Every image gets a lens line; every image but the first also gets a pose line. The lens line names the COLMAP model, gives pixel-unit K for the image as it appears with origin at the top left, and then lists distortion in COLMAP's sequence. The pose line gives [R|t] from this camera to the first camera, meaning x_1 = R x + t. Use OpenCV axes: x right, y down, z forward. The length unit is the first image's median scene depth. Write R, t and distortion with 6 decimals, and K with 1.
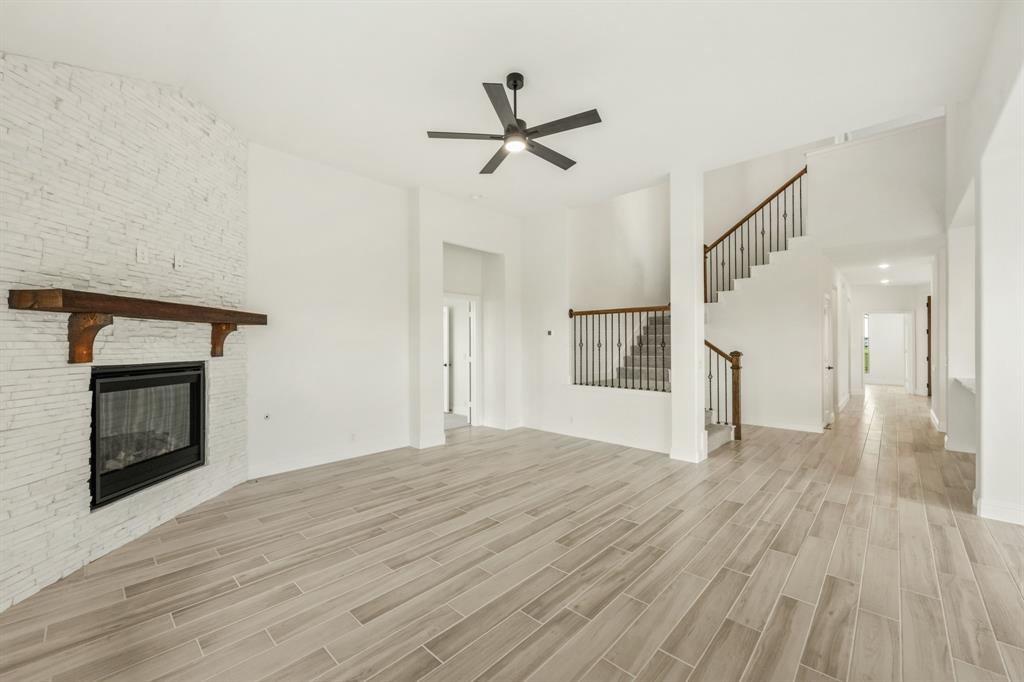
lens RADIAL K [[408.6, 0, 512.4], [0, 408.6, 338.6], [0, 0, 1]] dist [-0.004253, 0.000053]
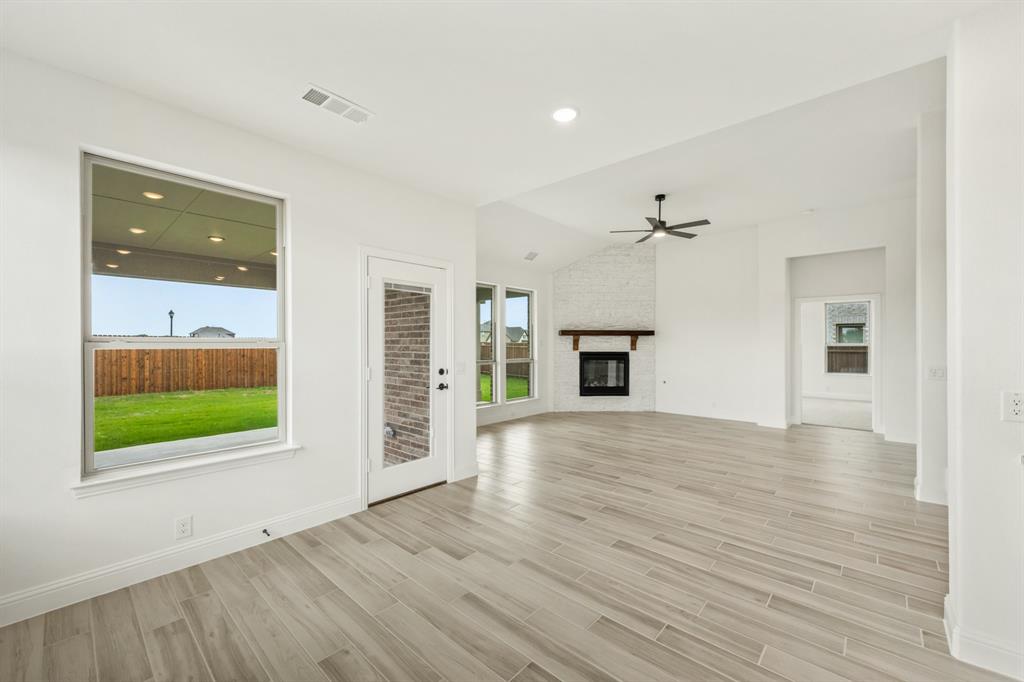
lens RADIAL K [[408.6, 0, 511.5], [0, 408.6, 343.3], [0, 0, 1]] dist [-0.004253, 0.000053]
pose [[0.019026, -0.000319, -0.999819, 1.690283], [0.012124, 0.999926, -0.000089, -0.003335], [0.999745, -0.012120, 0.019028, 0.298582]]
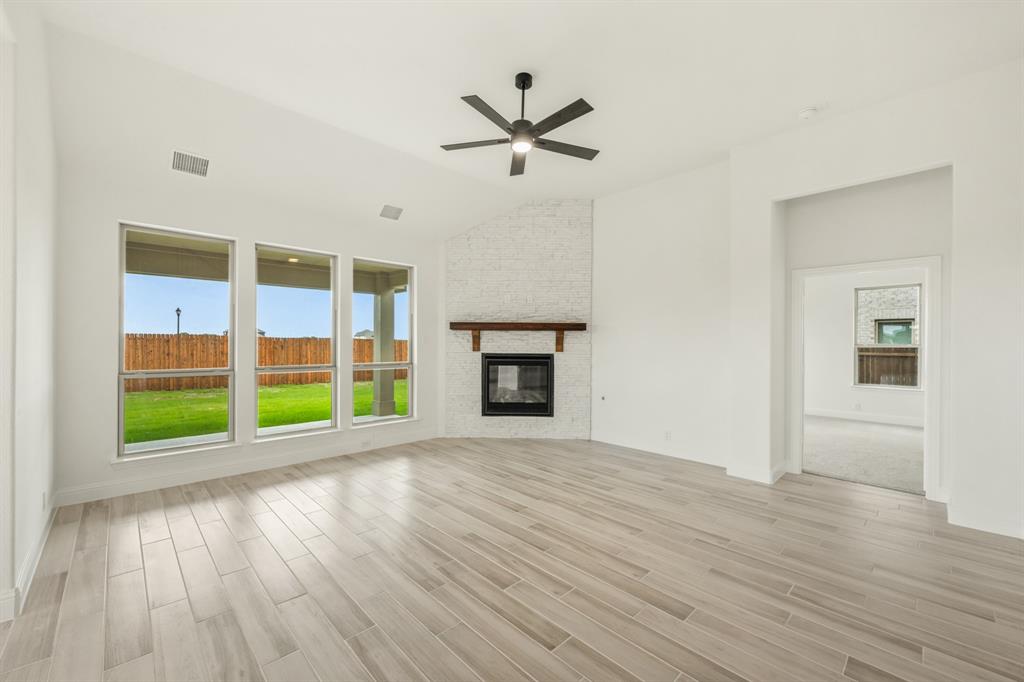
lens RADIAL K [[408.6, 0, 510.0], [0, 408.6, 343.0], [0, 0, 1]] dist [-0.004253, 0.000053]
pose [[-0.049534, 0.000778, -0.998772, 0.960522], [0.005954, 0.999982, 0.000484, 0.009176], [0.998755, -0.005923, -0.049538, 0.966272]]
